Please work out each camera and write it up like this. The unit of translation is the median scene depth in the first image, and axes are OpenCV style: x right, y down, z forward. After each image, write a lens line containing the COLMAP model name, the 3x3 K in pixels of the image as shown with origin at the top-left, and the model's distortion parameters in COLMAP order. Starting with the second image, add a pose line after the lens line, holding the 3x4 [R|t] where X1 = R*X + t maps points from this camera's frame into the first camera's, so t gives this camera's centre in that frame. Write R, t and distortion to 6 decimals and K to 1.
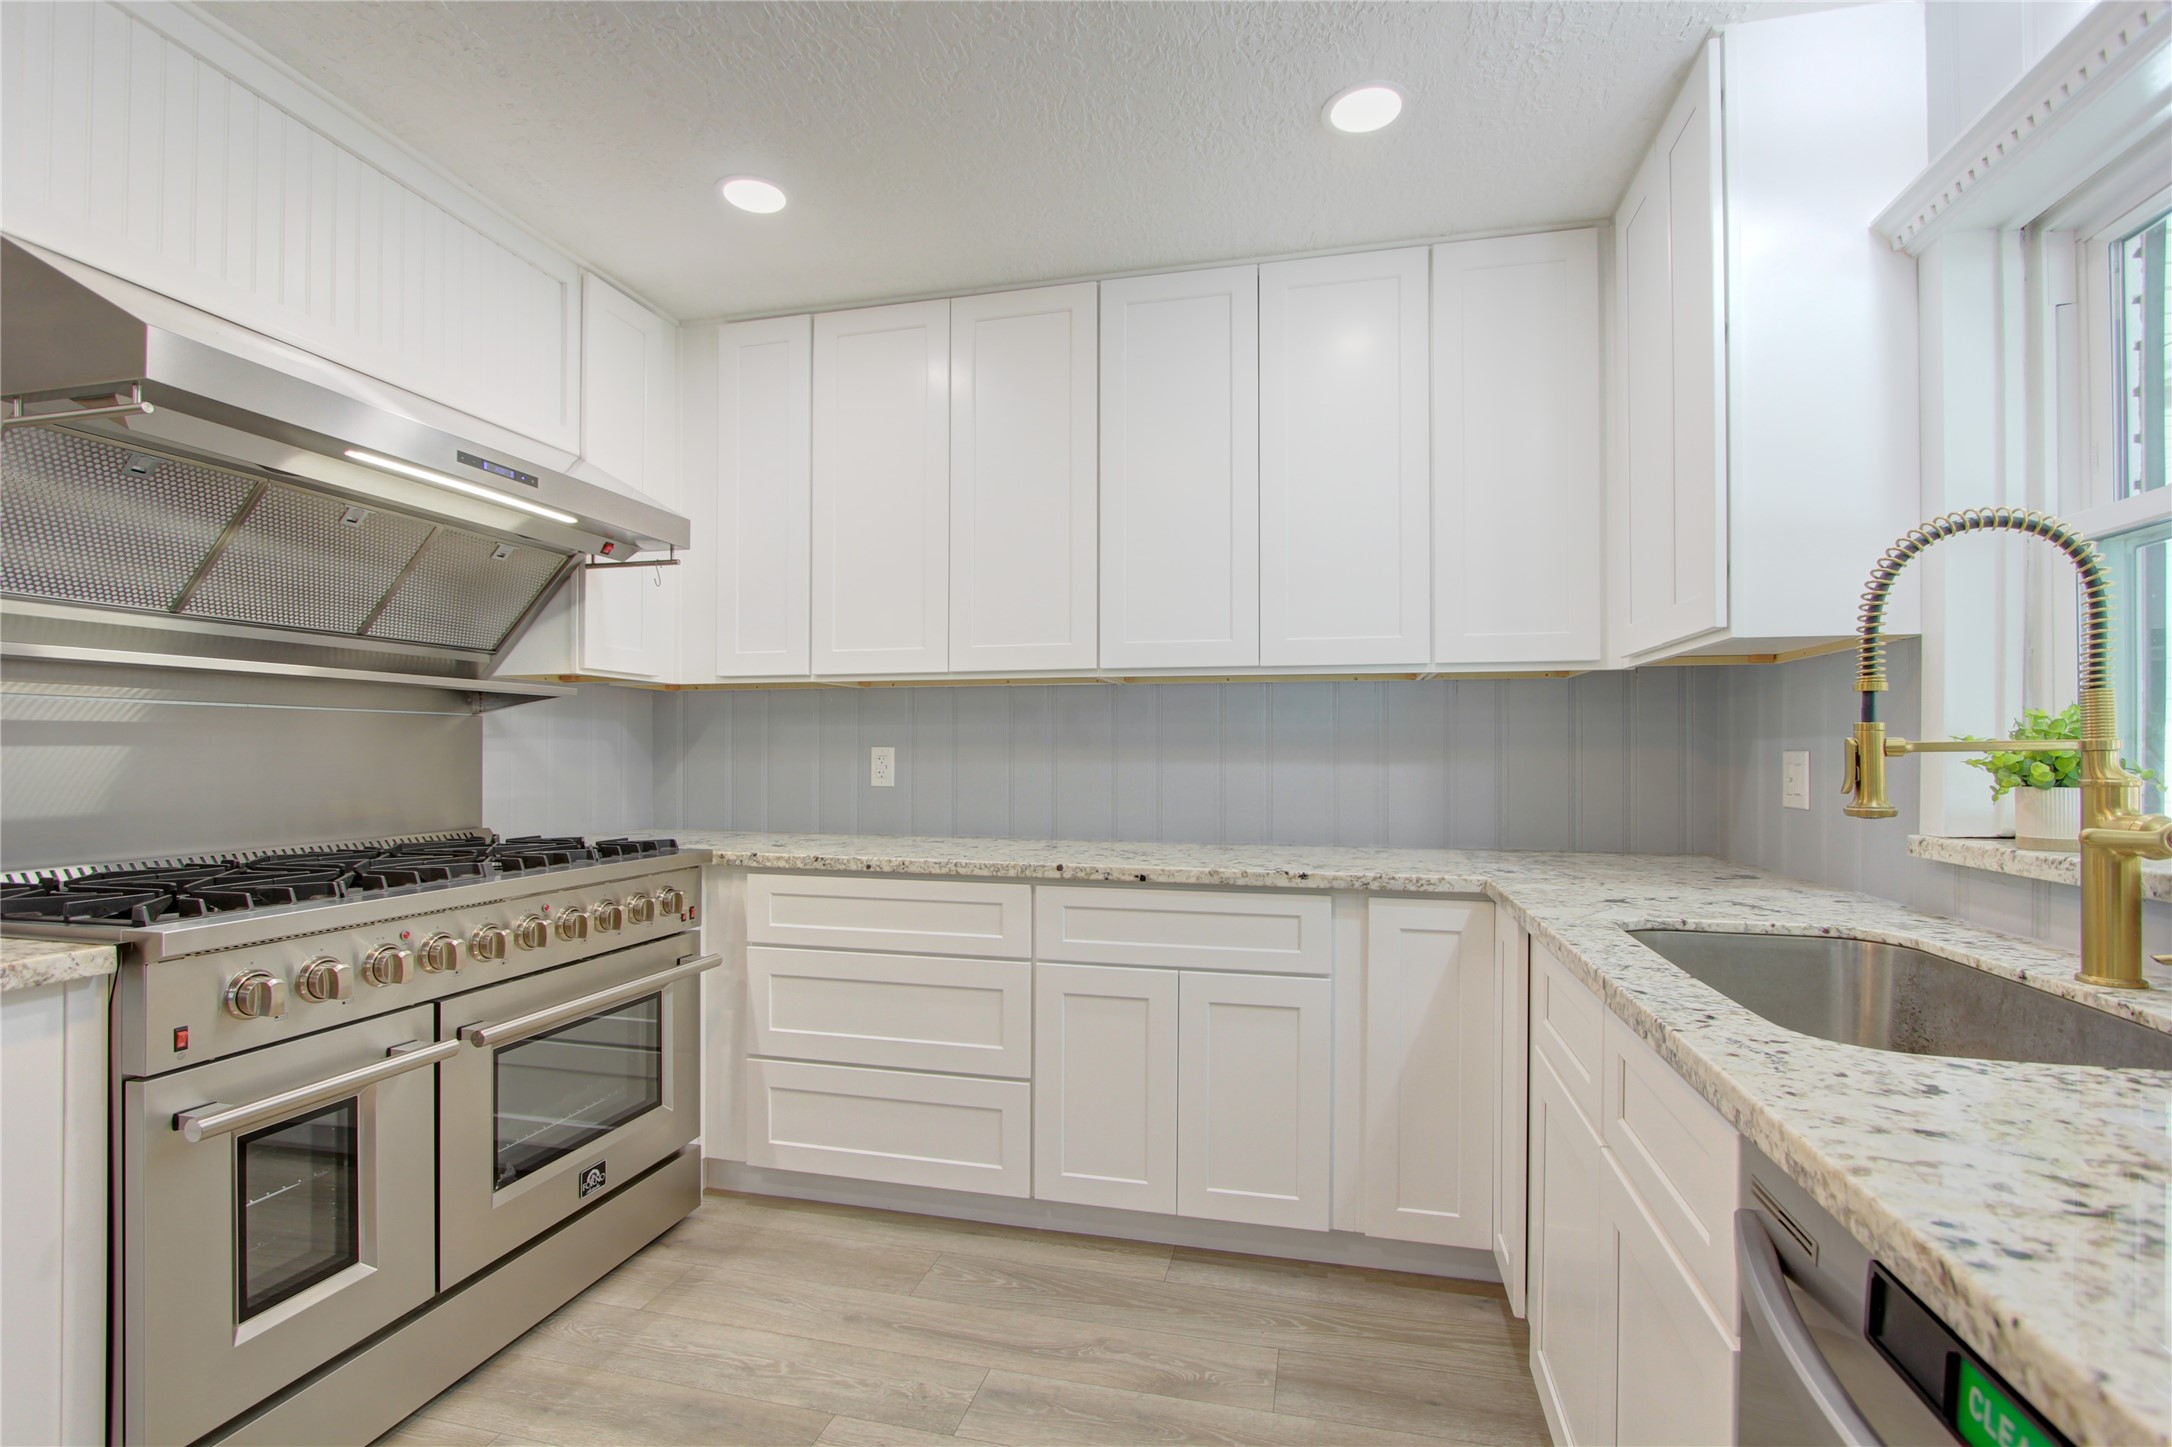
lens RADIAL K [[997.8, 0, 1081.1], [0, 997.8, 744.2], [0, 0, 1]] dist [-0.019982, 0.001484]
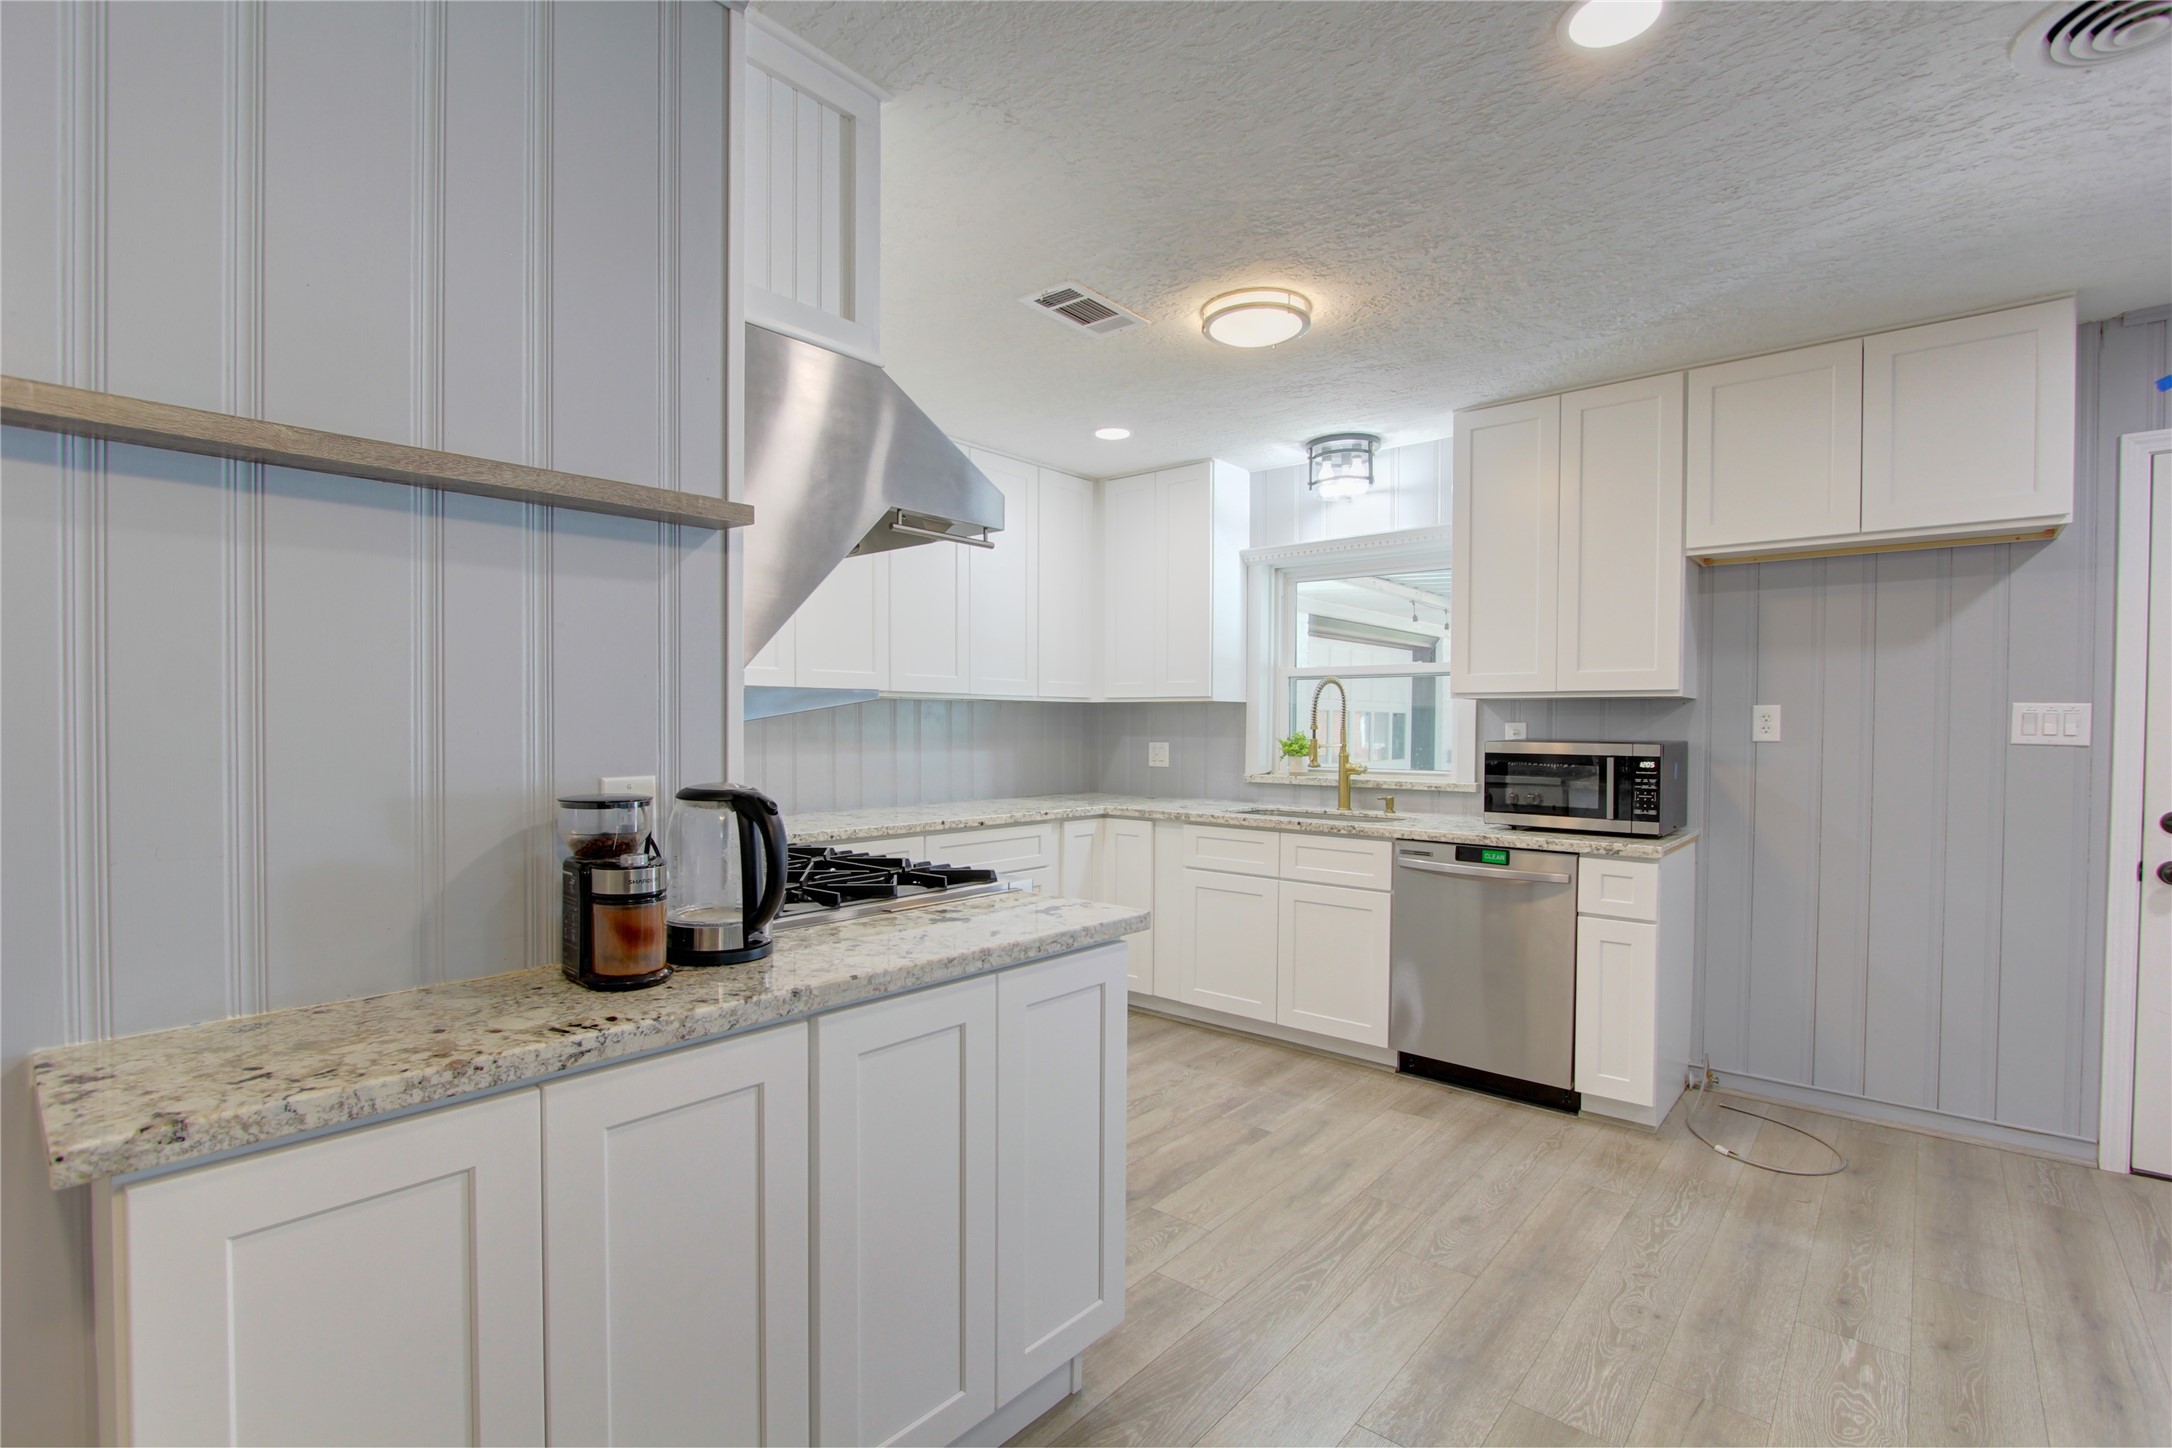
lens RADIAL K [[997.8, 0, 1082.3], [0, 997.8, 744.7], [0, 0, 1]] dist [-0.019982, 0.001484]
pose [[0.451965, -0.019037, 0.891833, -1.310092], [-0.010170, 0.999597, 0.026491, -0.043136], [-0.891978, -0.021043, 0.451589, 0.092255]]
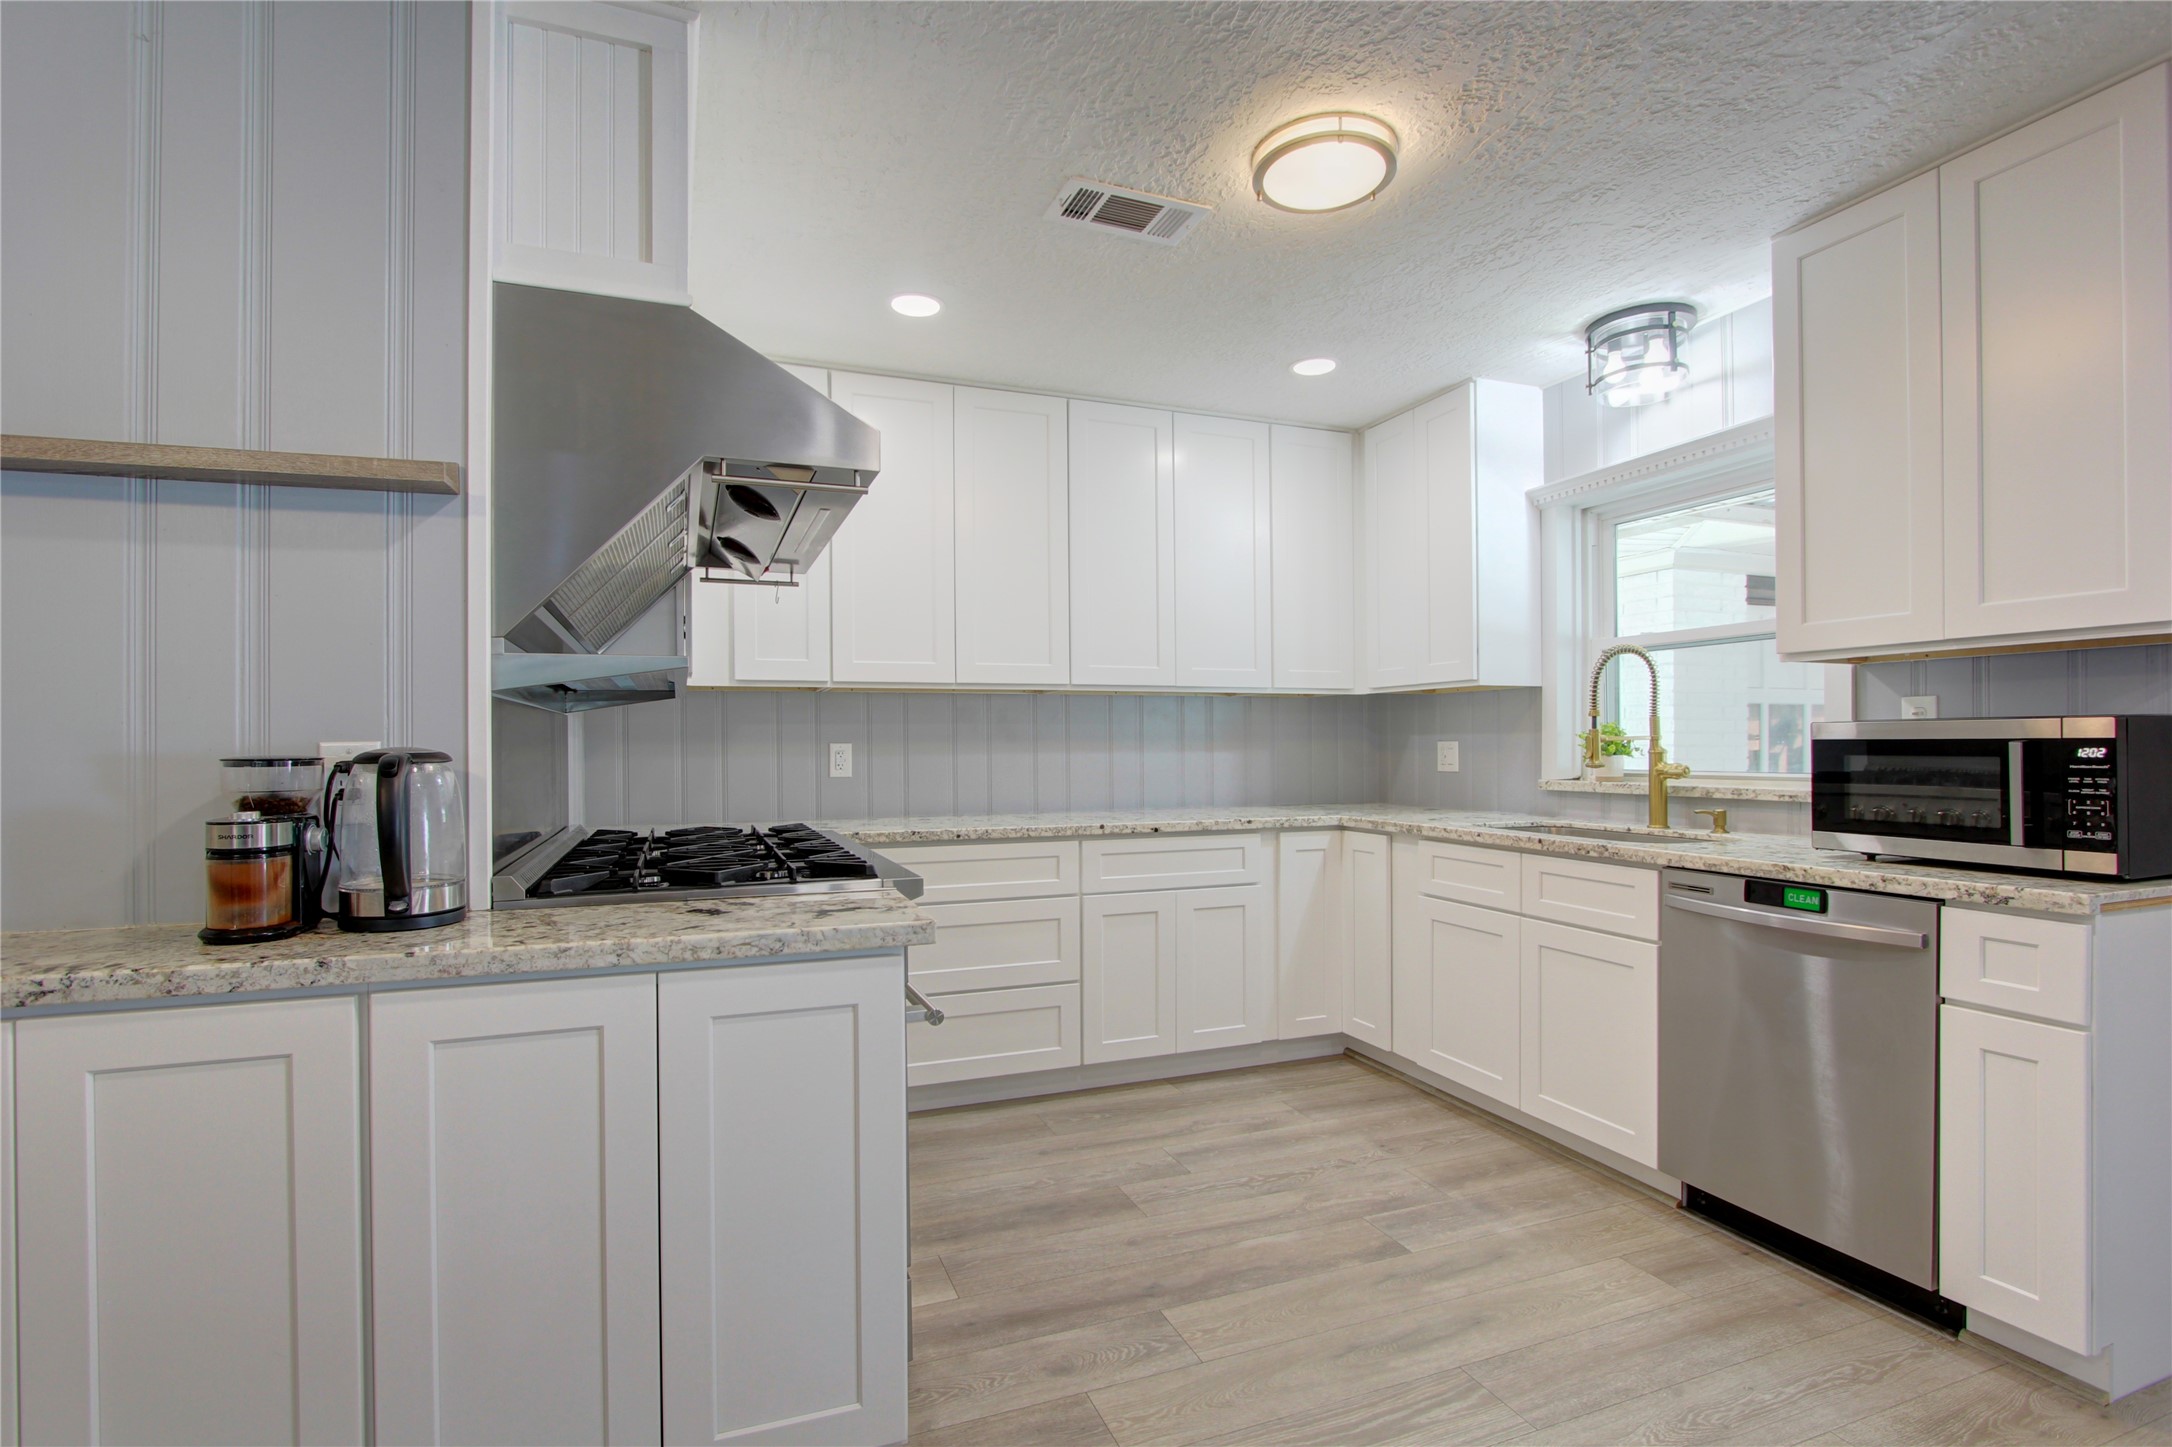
lens RADIAL K [[1020.6, 0, 1087.8], [0, 1020.6, 743.8], [0, 0, 1]] dist [-0.020964, 0.003203]
pose [[0.820814, -0.007407, 0.571147, -0.856389], [0.004605, 0.999969, 0.006349, -0.003636], [-0.571177, -0.002581, 0.820823, -0.179243]]
